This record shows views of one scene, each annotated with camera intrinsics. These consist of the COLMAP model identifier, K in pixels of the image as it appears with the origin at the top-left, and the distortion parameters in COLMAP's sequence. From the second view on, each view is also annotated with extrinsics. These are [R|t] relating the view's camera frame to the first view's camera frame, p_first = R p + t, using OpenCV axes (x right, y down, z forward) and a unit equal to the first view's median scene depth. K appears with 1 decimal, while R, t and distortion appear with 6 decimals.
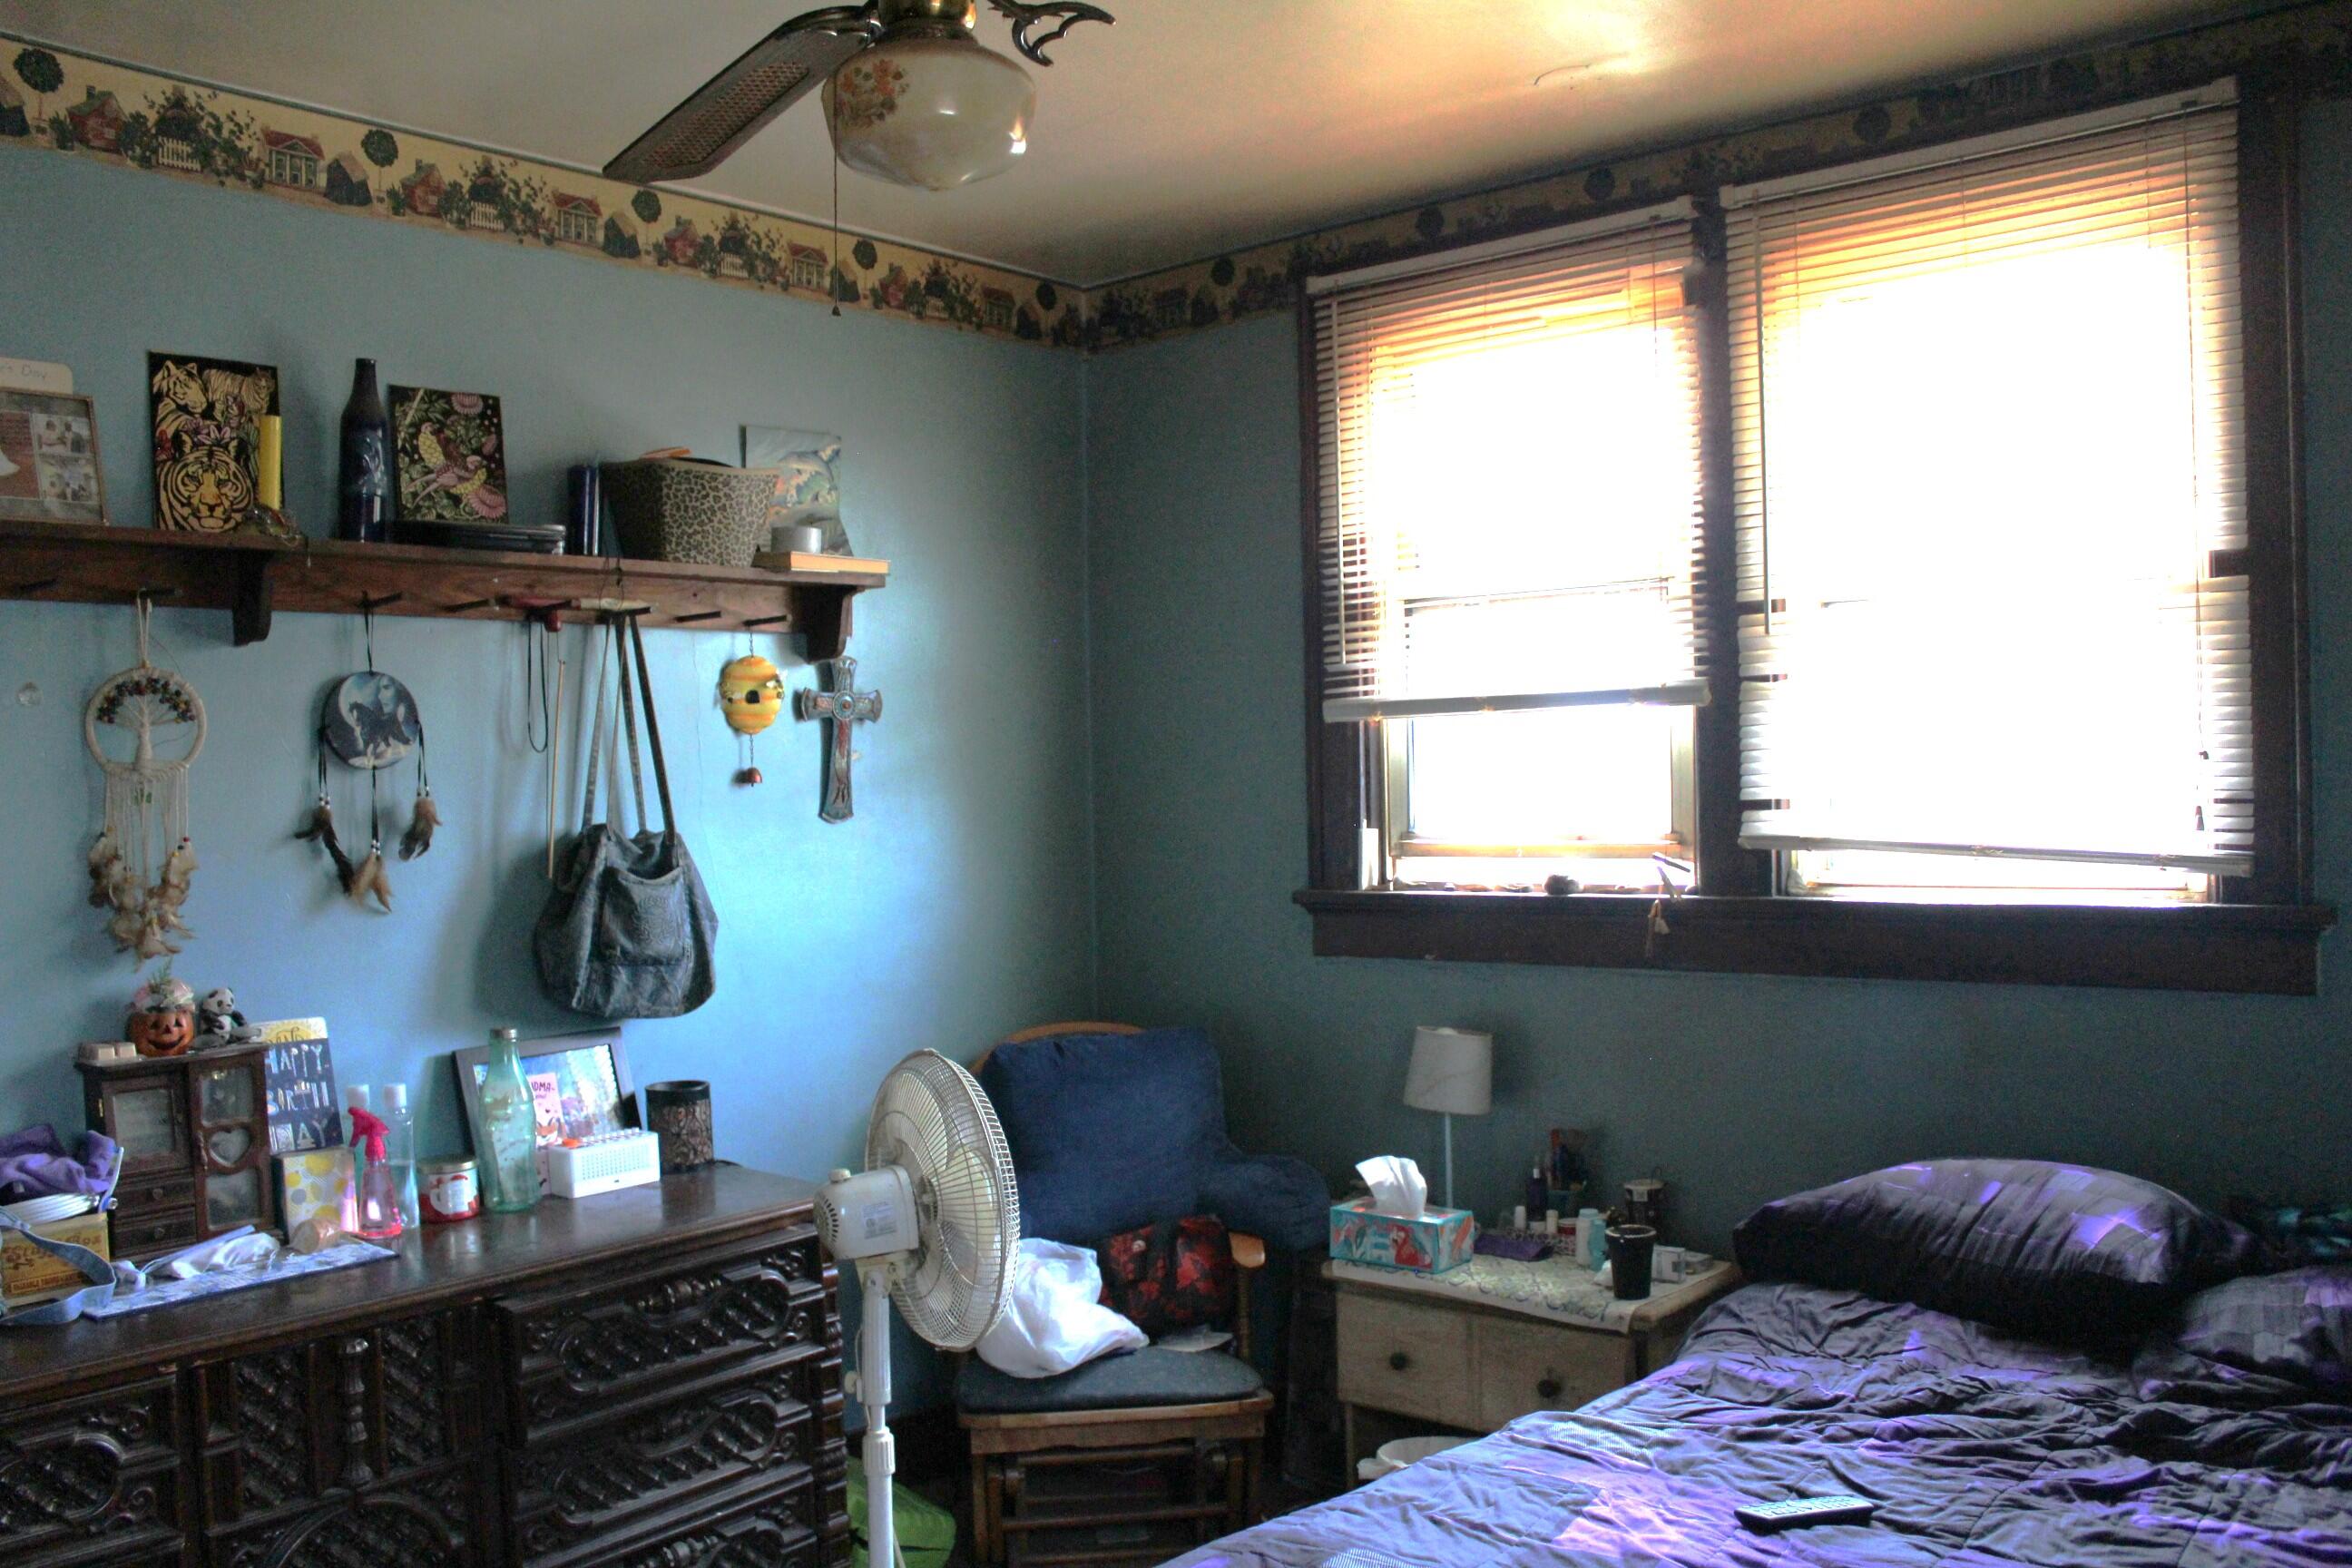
lens RADIAL K [[1955.7, 0, 1176.0], [0, 1955.7, 784.0], [0, 0, 1]] dist [-0.060993, 0.005154]
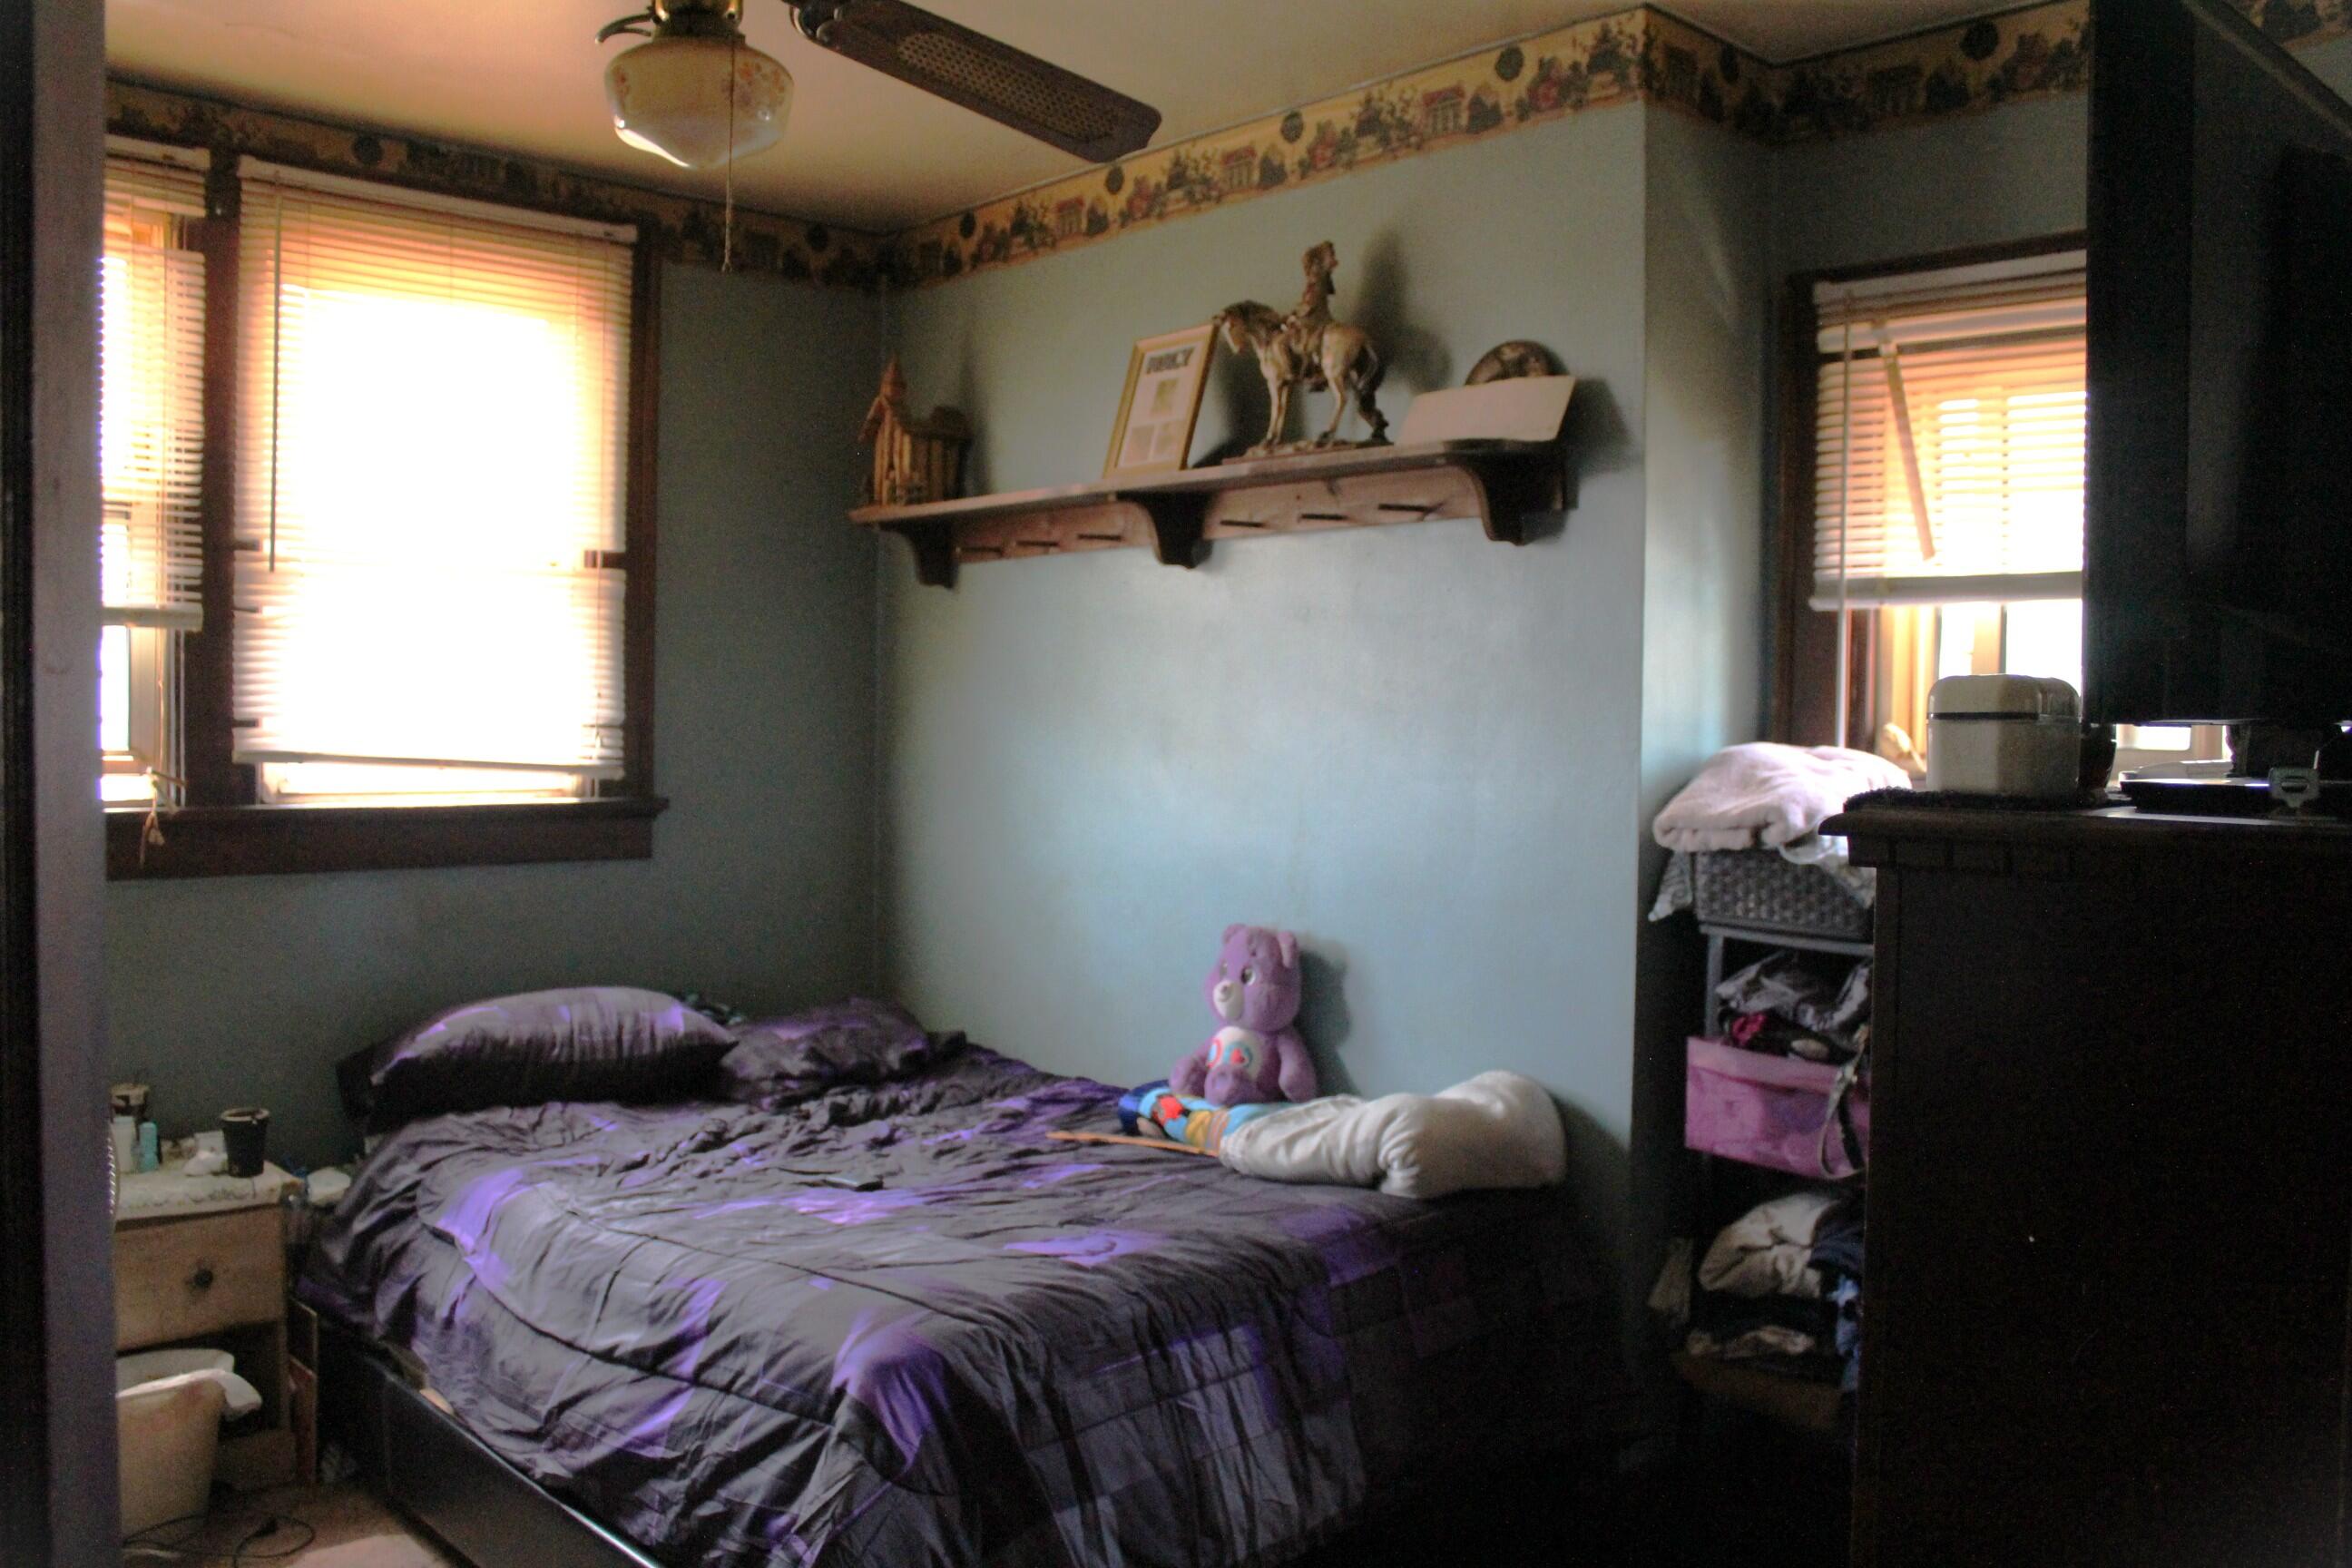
lens RADIAL K [[2023.7, 0, 1176.0], [0, 2023.7, 784.0], [0, 0, 1]] dist [-0.162848, 0.158157]
pose [[0.110042, -0.003488, 0.993921, -0.835189], [-0.013967, 0.999890, 0.005056, 0.035792], [-0.993829, -0.014439, 0.109981, 0.392134]]
